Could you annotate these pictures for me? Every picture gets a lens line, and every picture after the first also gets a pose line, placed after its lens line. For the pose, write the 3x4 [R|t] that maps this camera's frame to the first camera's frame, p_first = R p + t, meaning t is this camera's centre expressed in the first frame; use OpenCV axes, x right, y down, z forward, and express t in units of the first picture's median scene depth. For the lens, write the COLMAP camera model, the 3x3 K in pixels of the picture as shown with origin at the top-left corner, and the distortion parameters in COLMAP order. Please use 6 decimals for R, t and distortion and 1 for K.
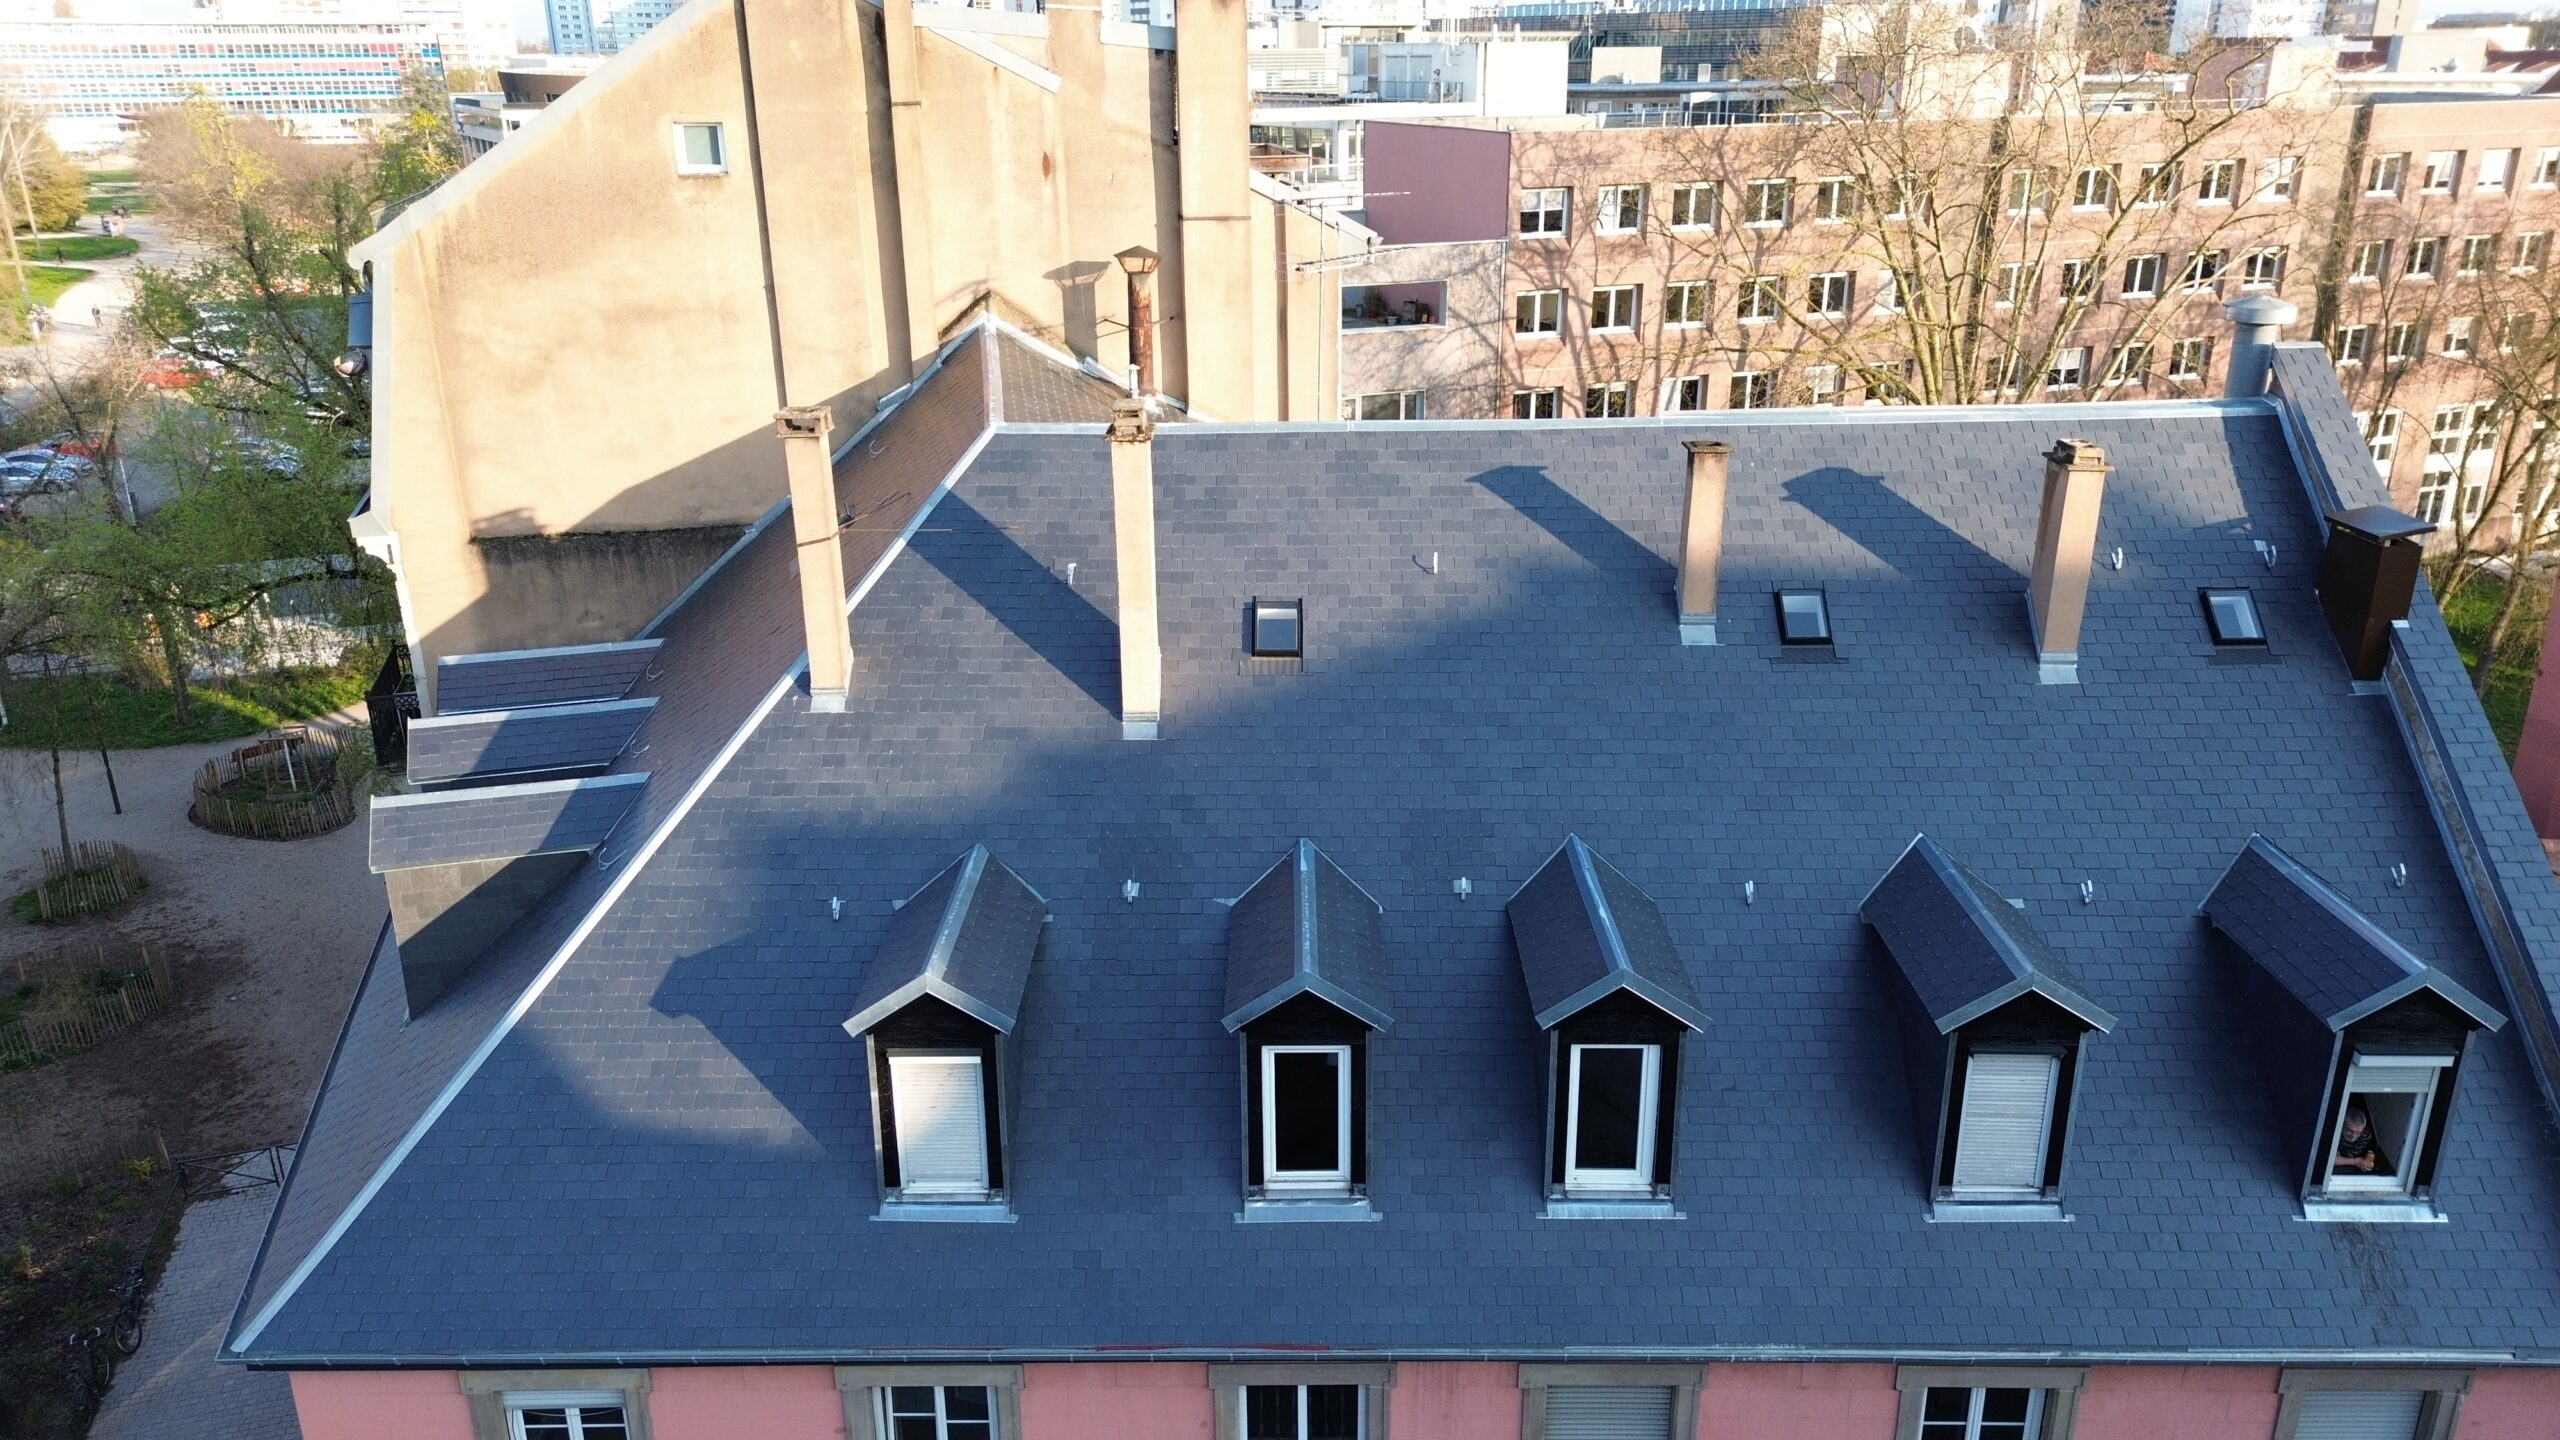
lens RADIAL K [[1802.8, 0, 1280.0], [0, 1802.8, 720.0], [0, 0, 1]] dist [0.049175, -0.044045]
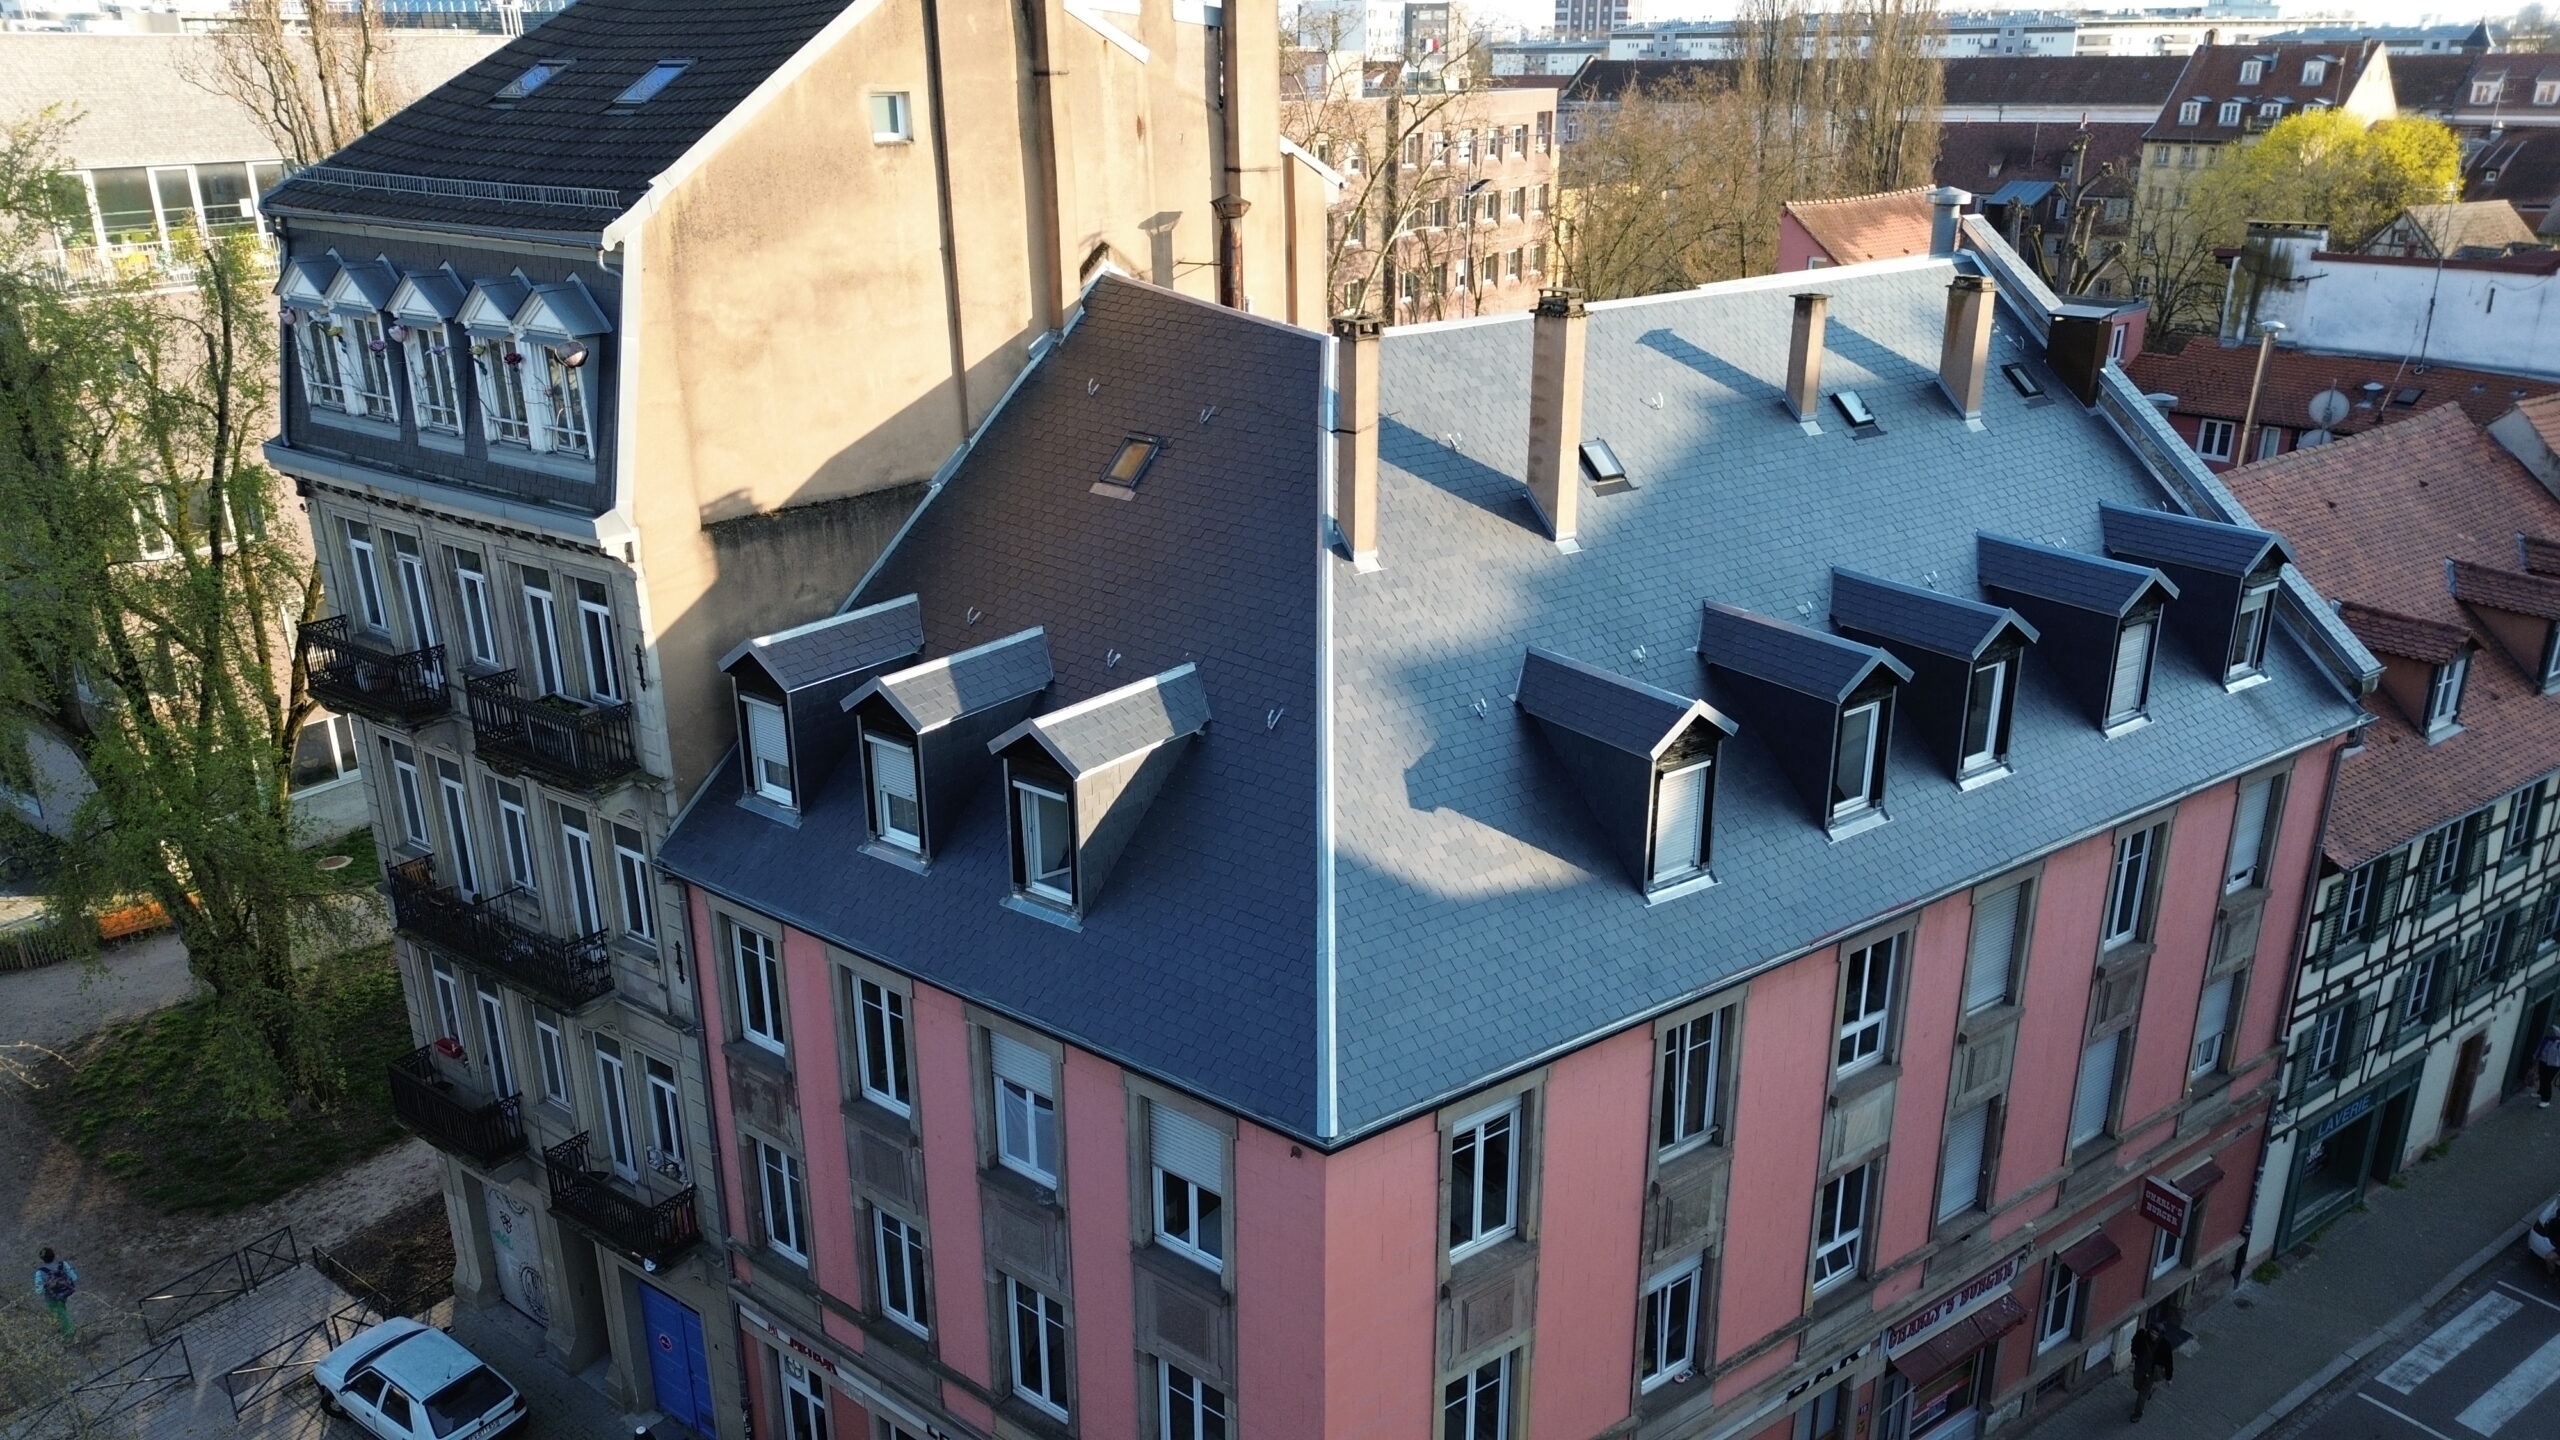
lens RADIAL K [[1802.8, 0, 1280.0], [0, 1802.8, 720.0], [0, 0, 1]] dist [0.049175, -0.044045]
pose [[0.812347, -0.200995, 0.547443, -0.761362], [0.203746, 0.977391, 0.056515, 0.010215], [-0.546425, 0.065629, 0.834933, 0.029699]]
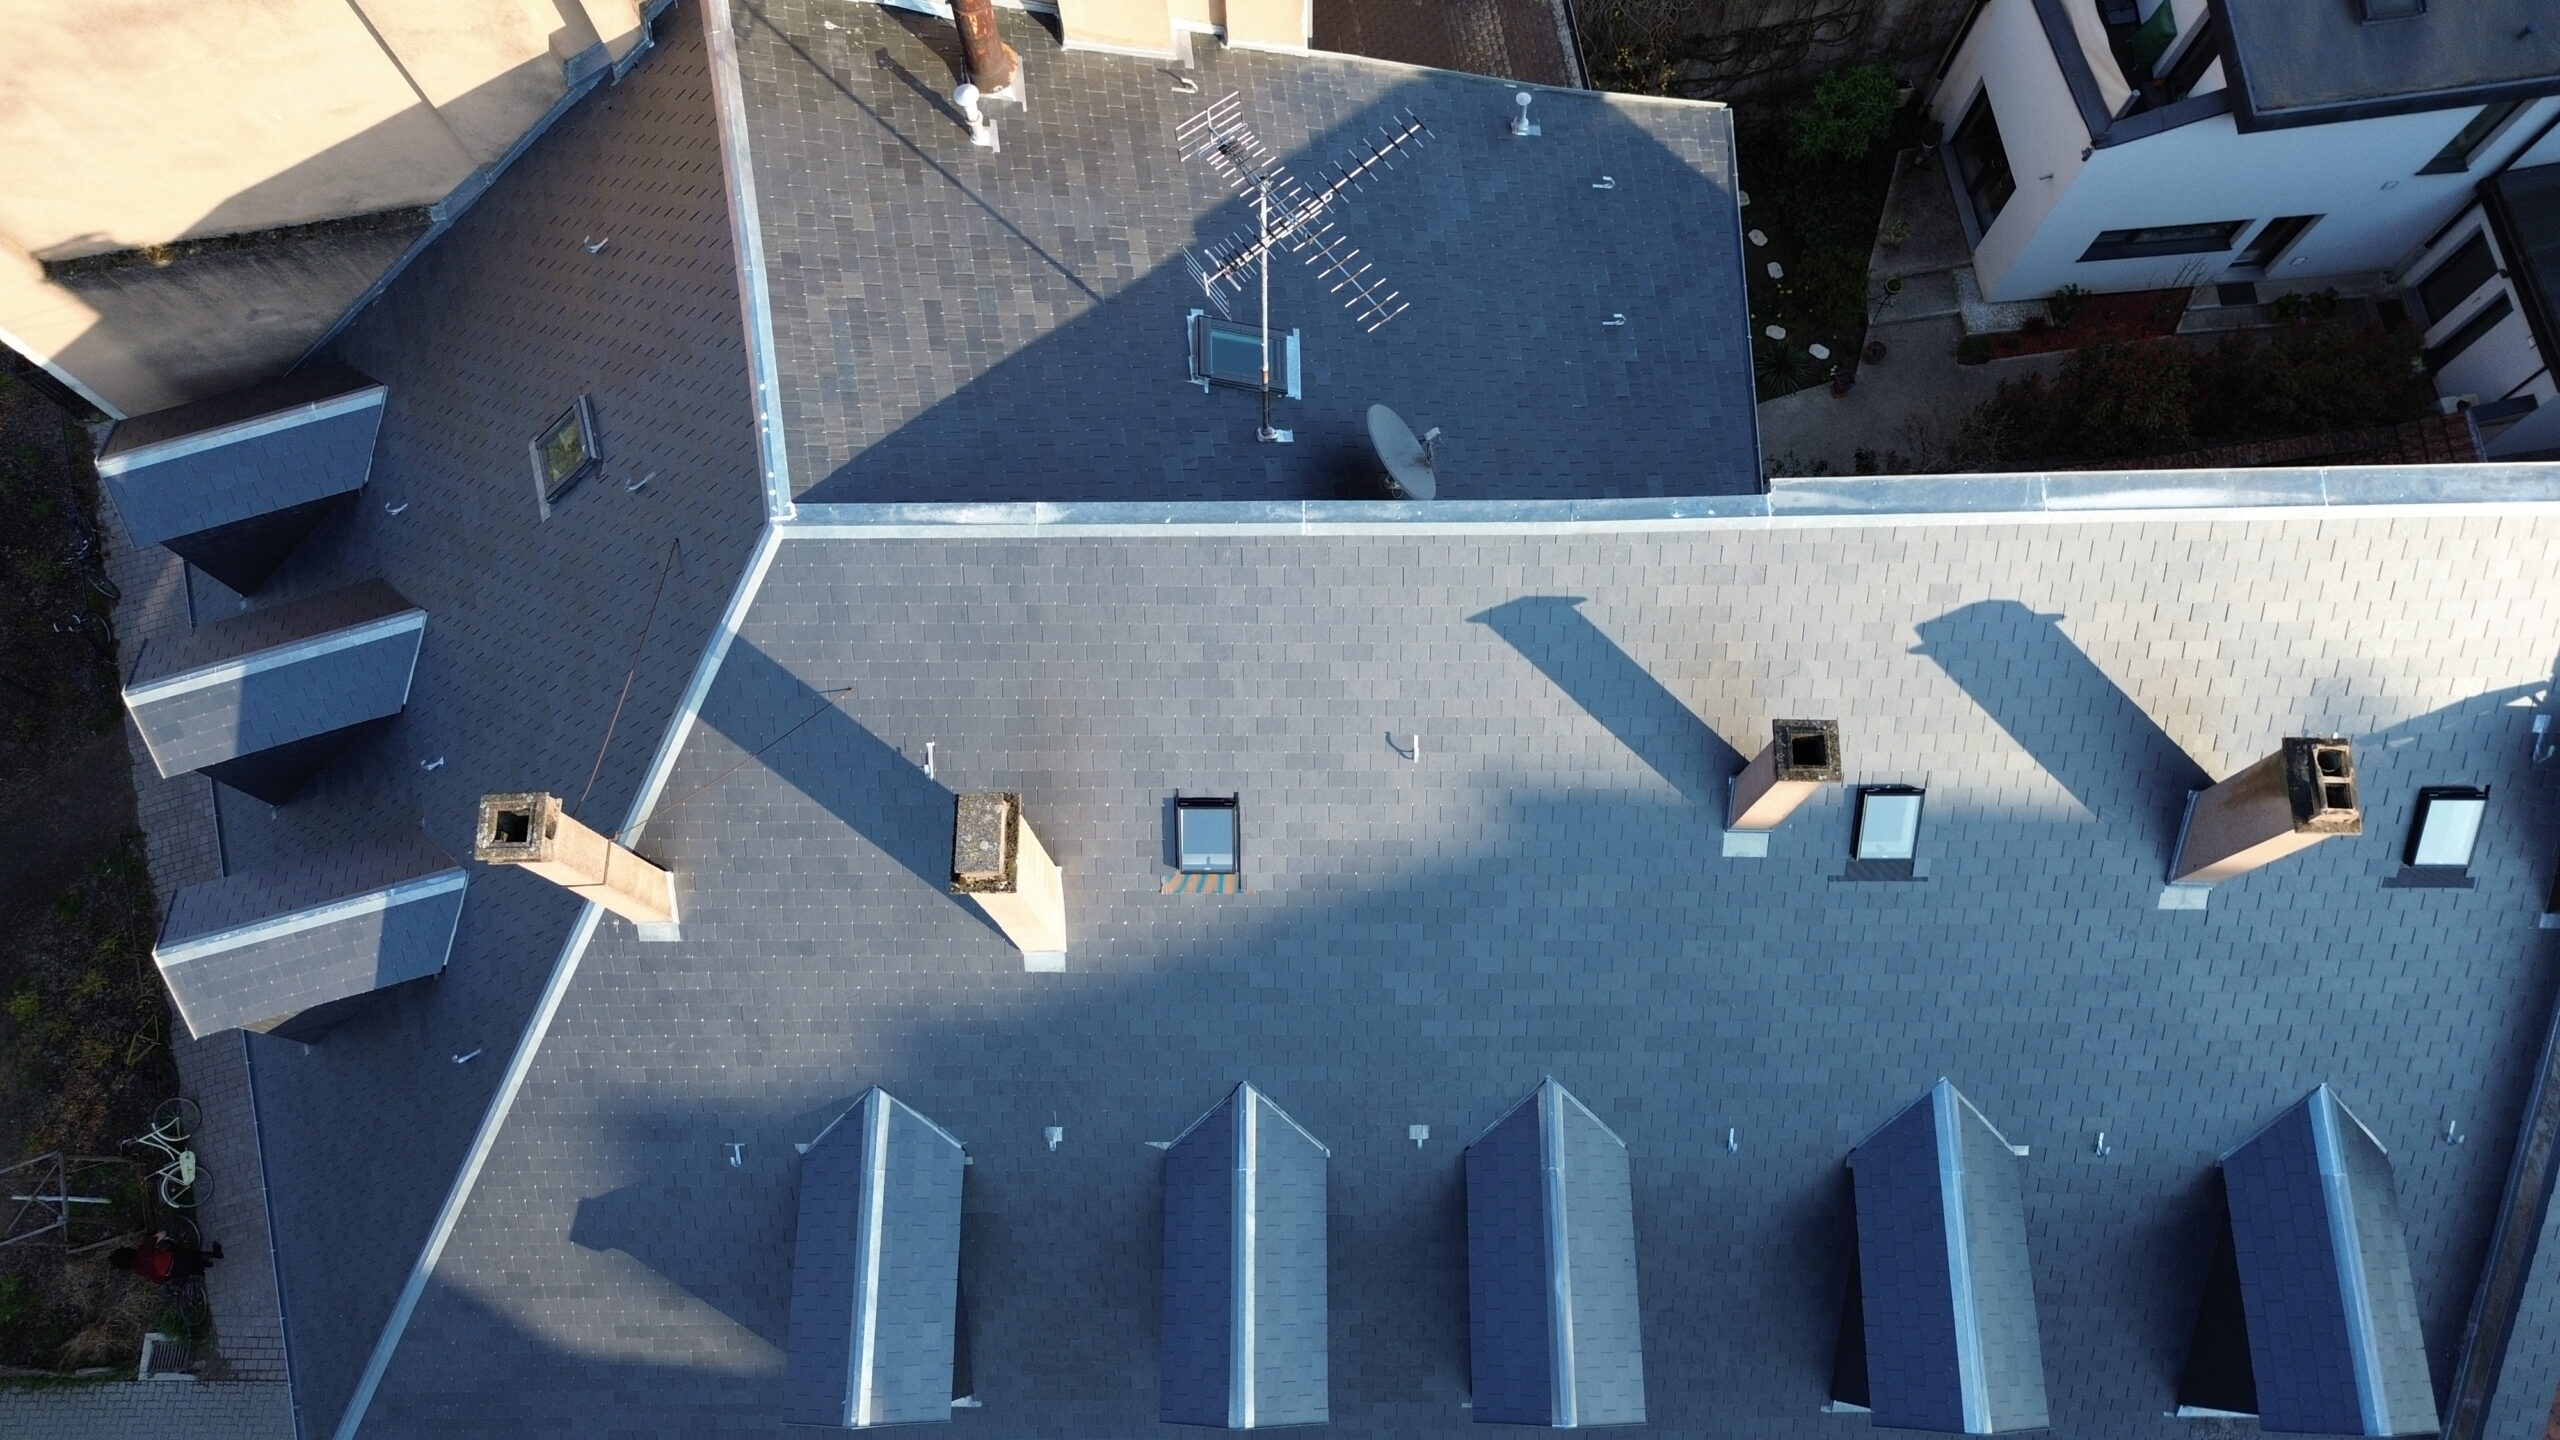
lens RADIAL K [[1802.8, 0, 1280.0], [0, 1802.8, 720.0], [0, 0, 1]] dist [0.049175, -0.044045]
pose [[0.999971, -0.006327, -0.004289, 0.026858], [0.007228, 0.600109, 0.799886, -0.561124], [-0.002487, -0.799893, 0.600137, 0.455681]]
